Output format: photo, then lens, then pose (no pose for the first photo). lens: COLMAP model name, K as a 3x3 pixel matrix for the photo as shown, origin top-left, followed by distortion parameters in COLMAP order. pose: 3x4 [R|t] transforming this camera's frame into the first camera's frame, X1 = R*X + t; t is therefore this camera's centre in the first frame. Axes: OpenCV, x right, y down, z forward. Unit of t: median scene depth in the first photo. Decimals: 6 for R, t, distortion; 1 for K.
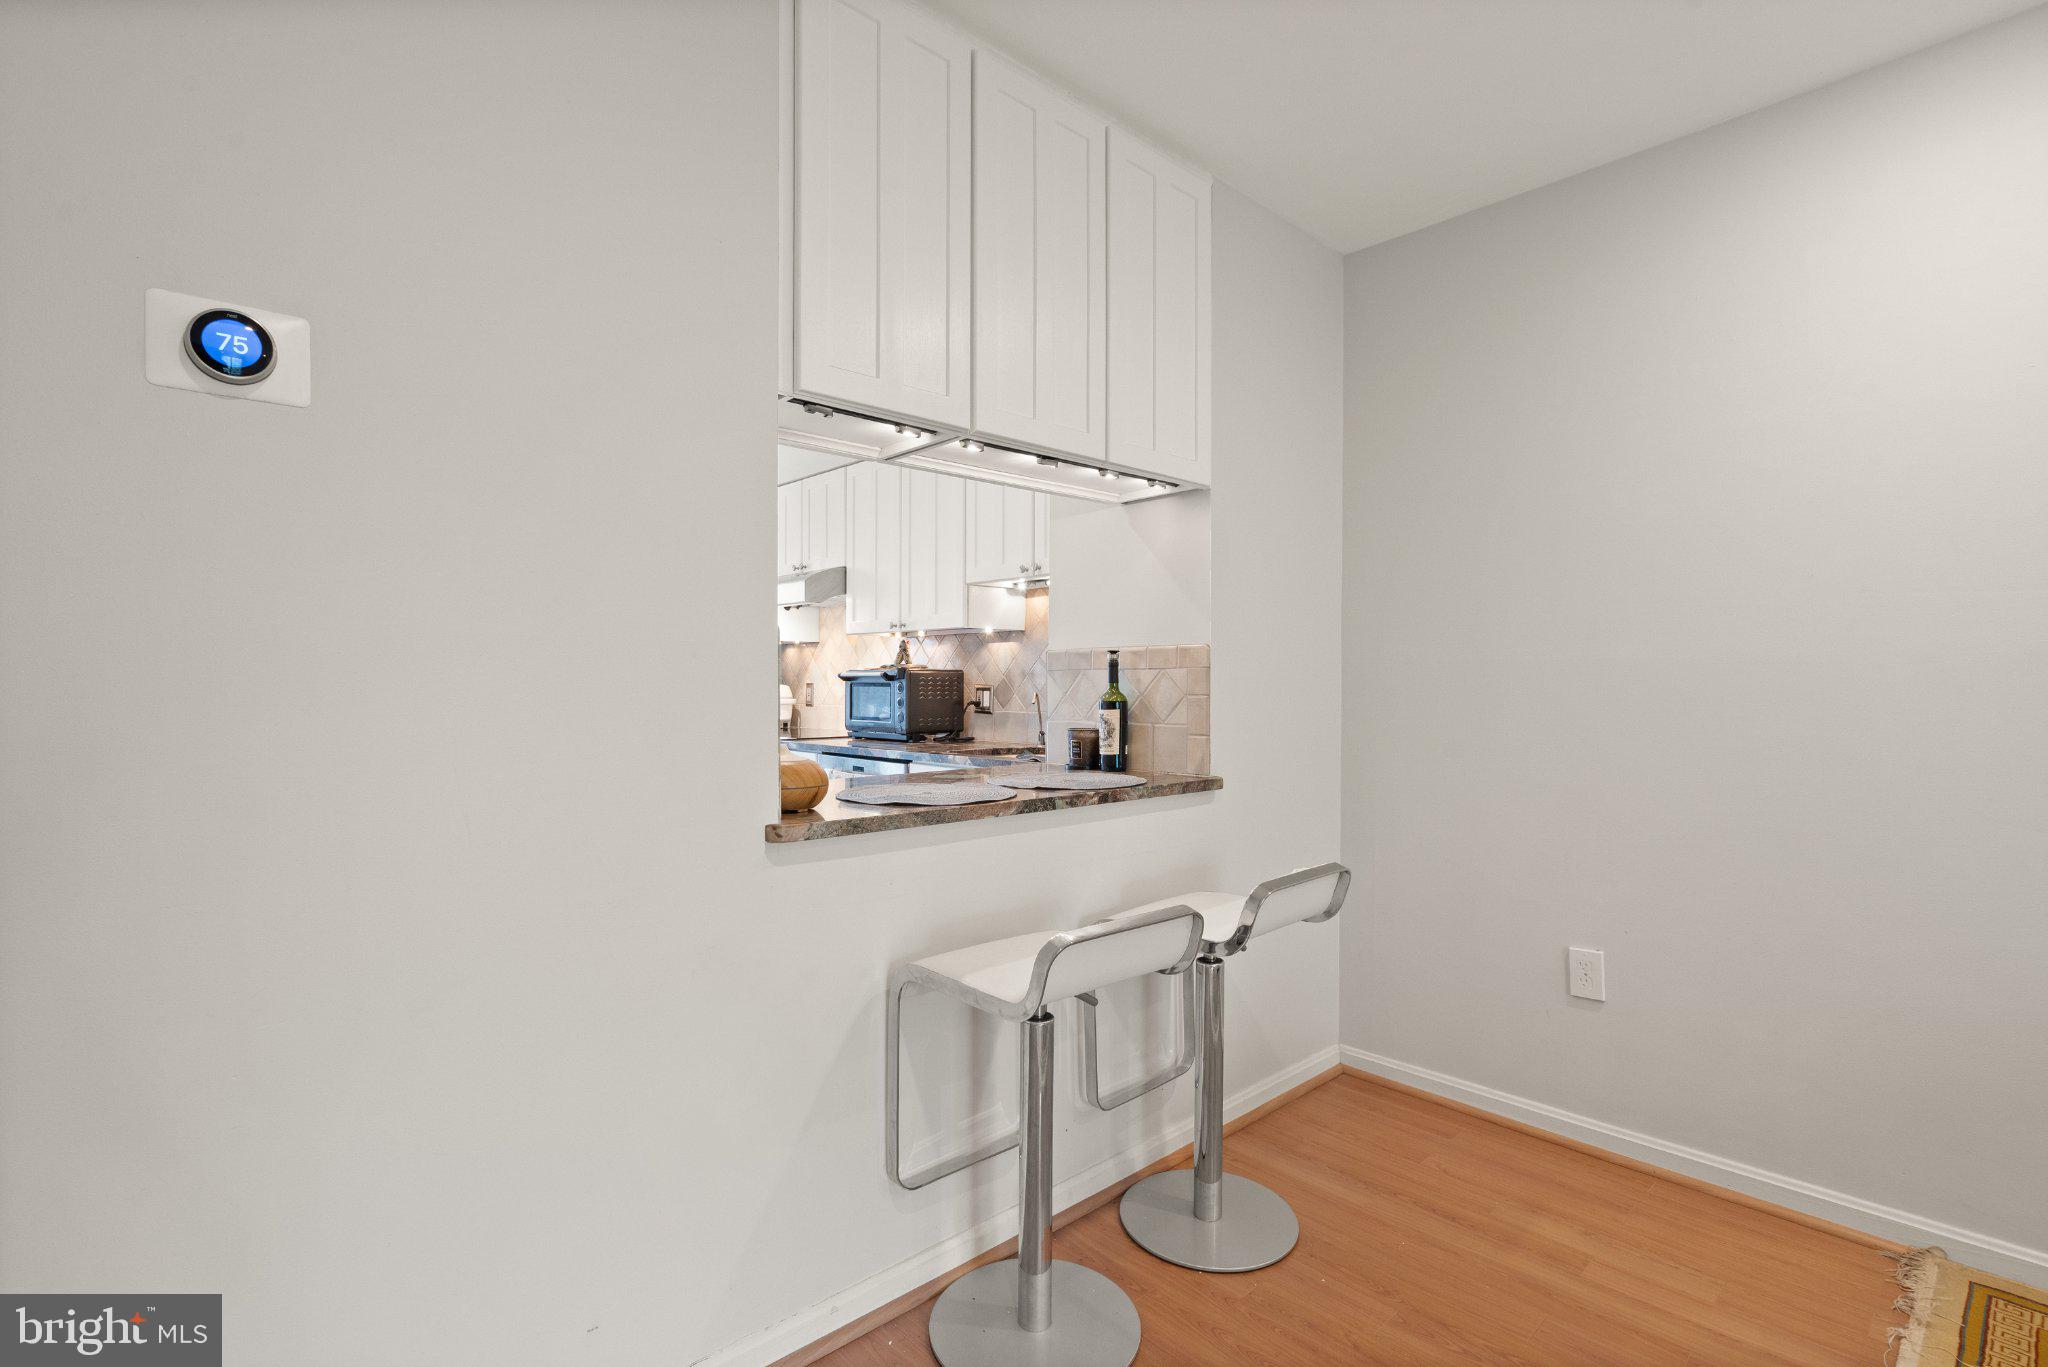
lens RADIAL K [[949.5, 0, 1024.9], [0, 949.5, 675.9], [0, 0, 1]] dist [-0.002002, 0.000298]
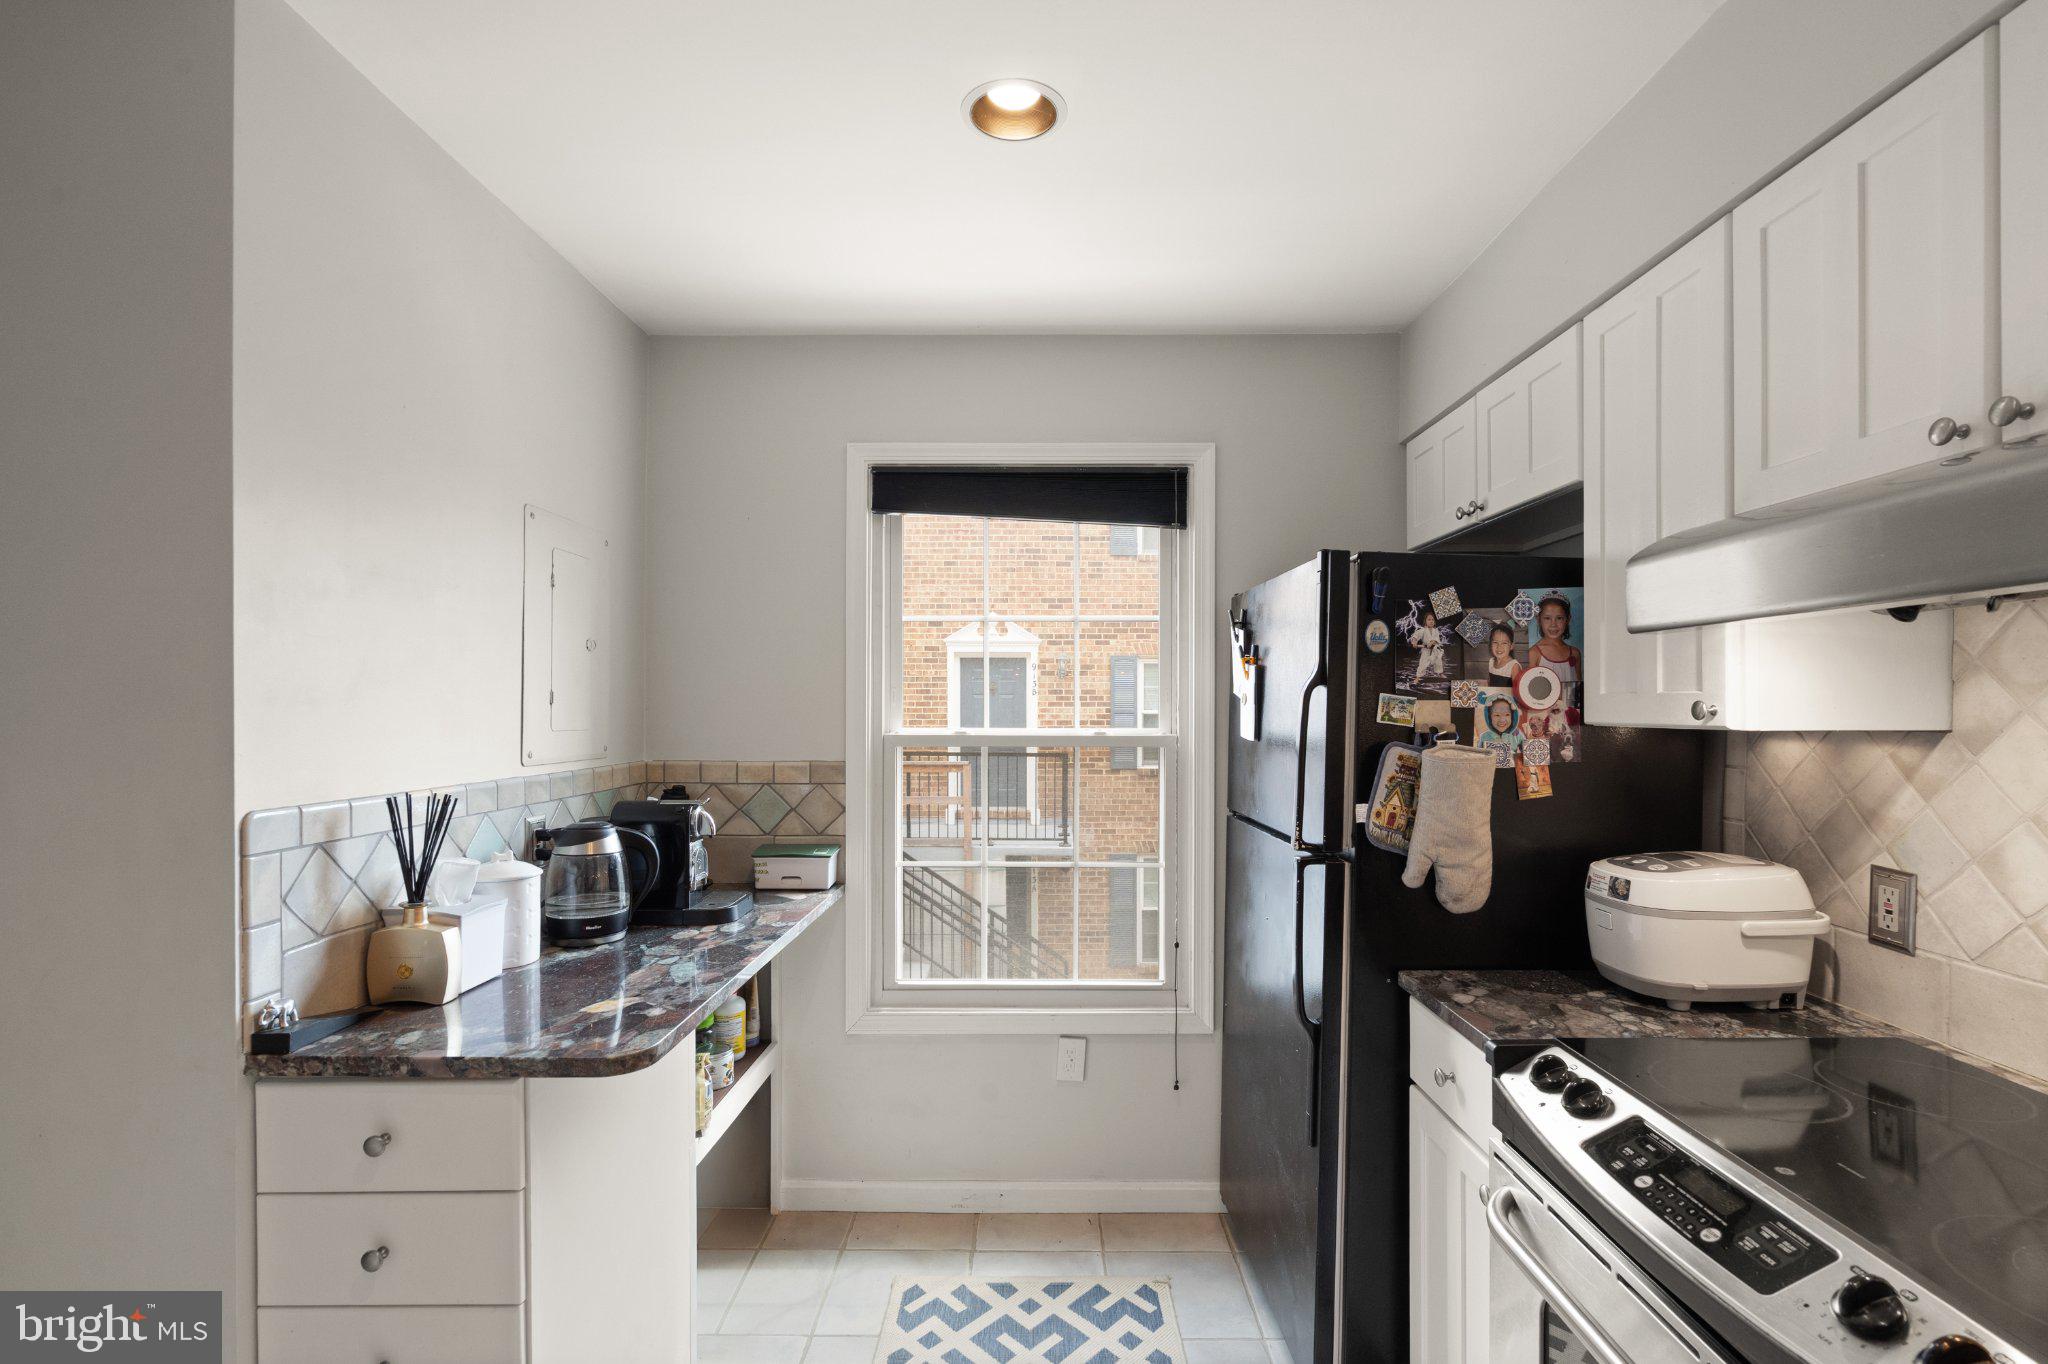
lens RADIAL K [[947.5, 0, 1015.6], [0, 947.5, 708.3], [0, 0, 1]] dist [-0.002527, 0.000841]
pose [[0.714282, -0.002328, -0.699855, -0.221091], [0.008421, 0.999951, 0.005268, -0.046138], [0.699808, -0.009656, 0.714266, 0.622766]]
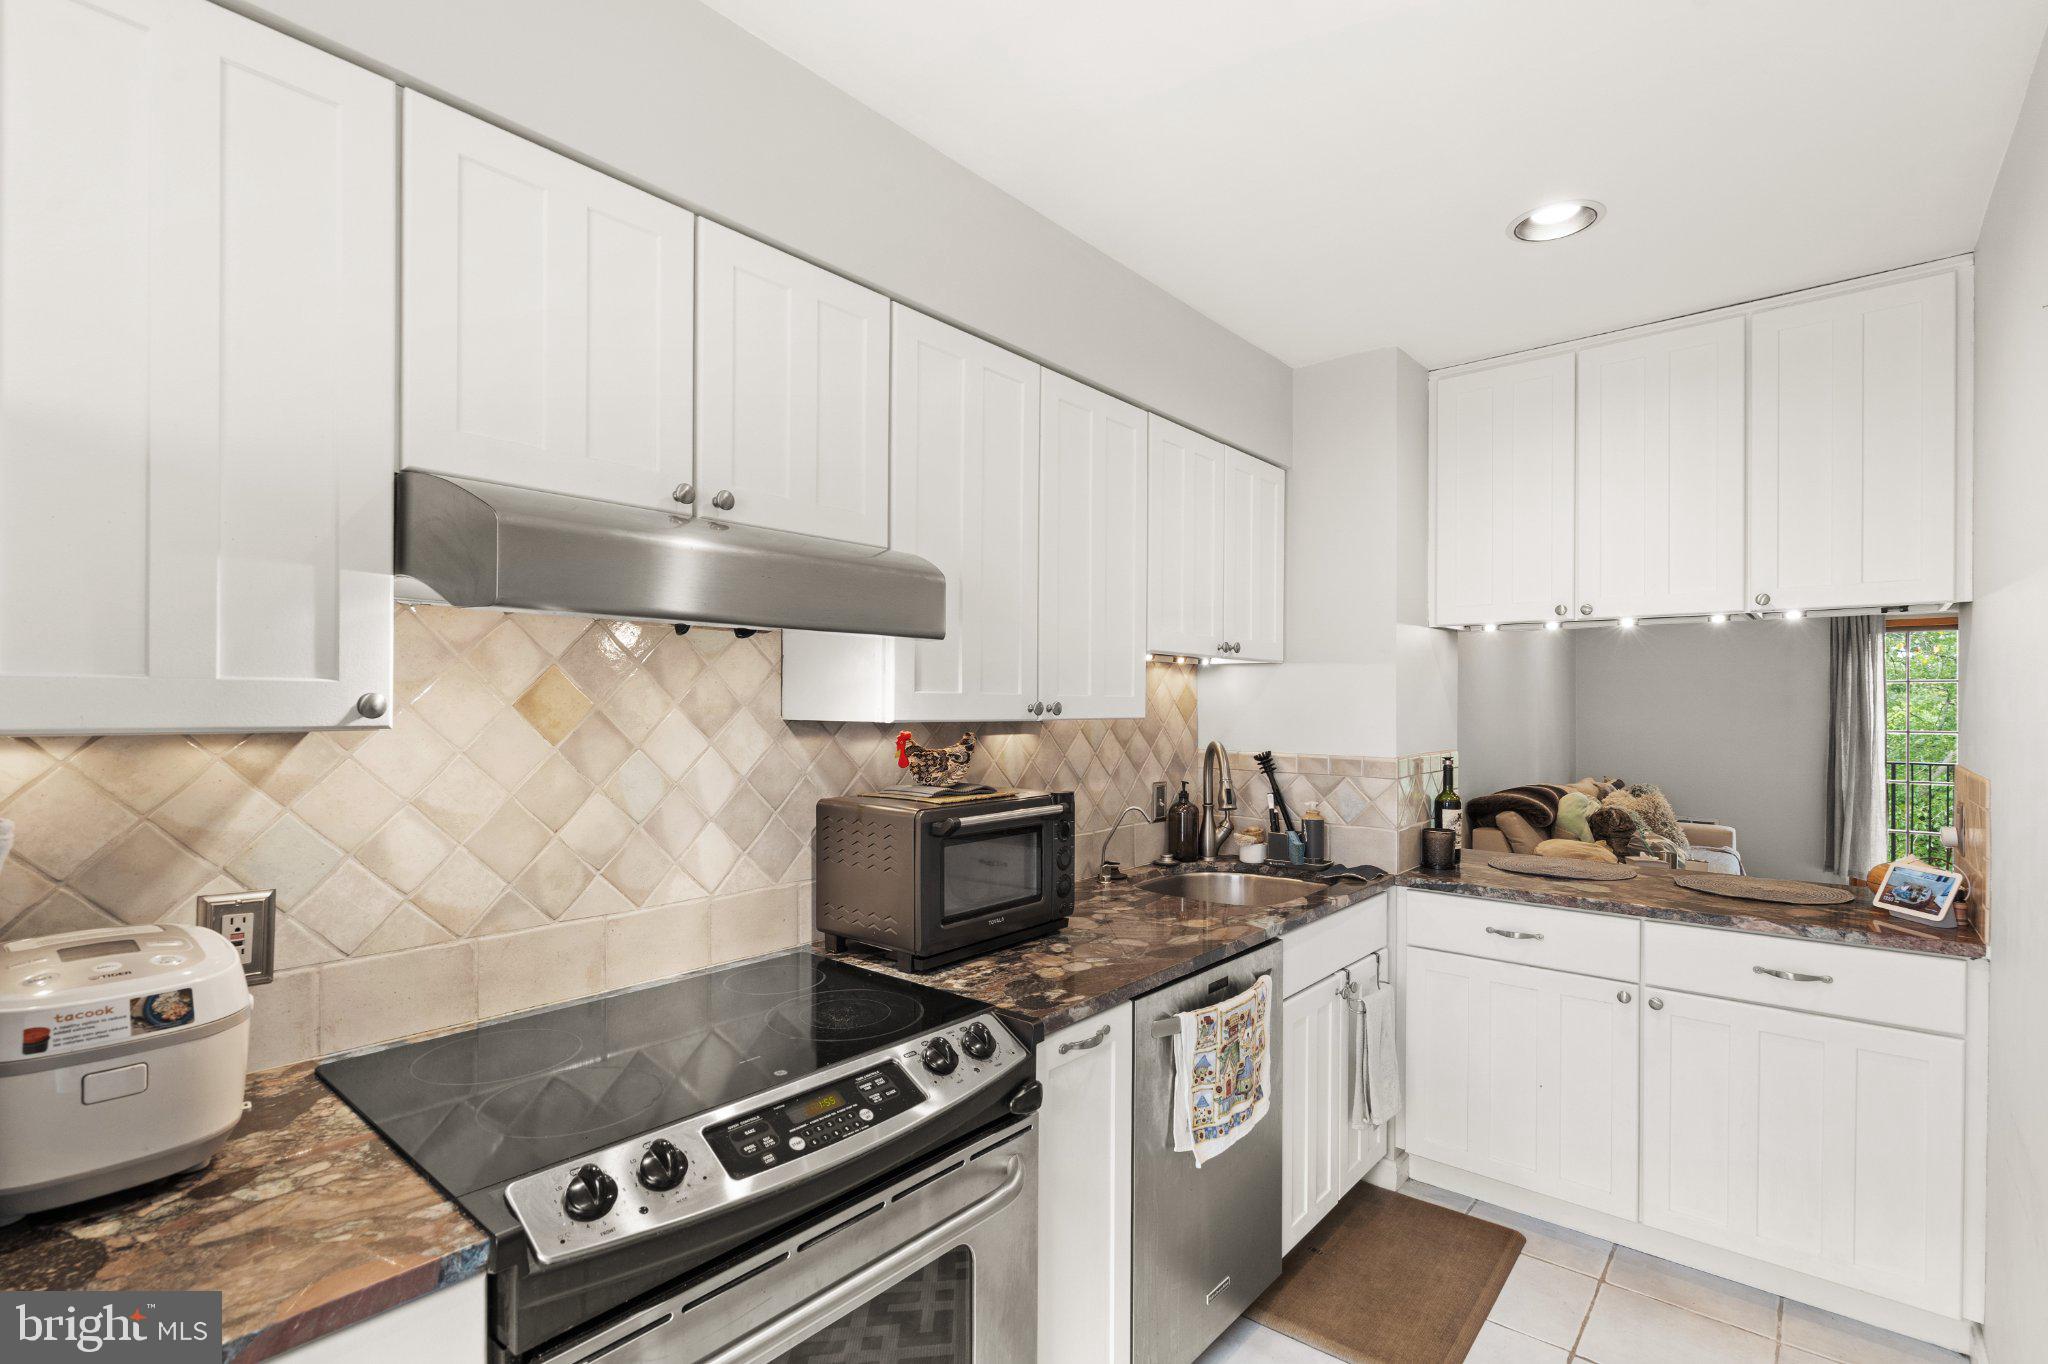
lens RADIAL K [[947.5, 0, 1015.6], [0, 947.5, 708.3], [0, 0, 1]] dist [-0.002527, 0.000841]
pose [[-0.108441, -0.006984, 0.994078, -0.500324], [-0.009701, 0.999935, 0.005966, -0.044457], [-0.994056, -0.008996, -0.108502, 0.844666]]
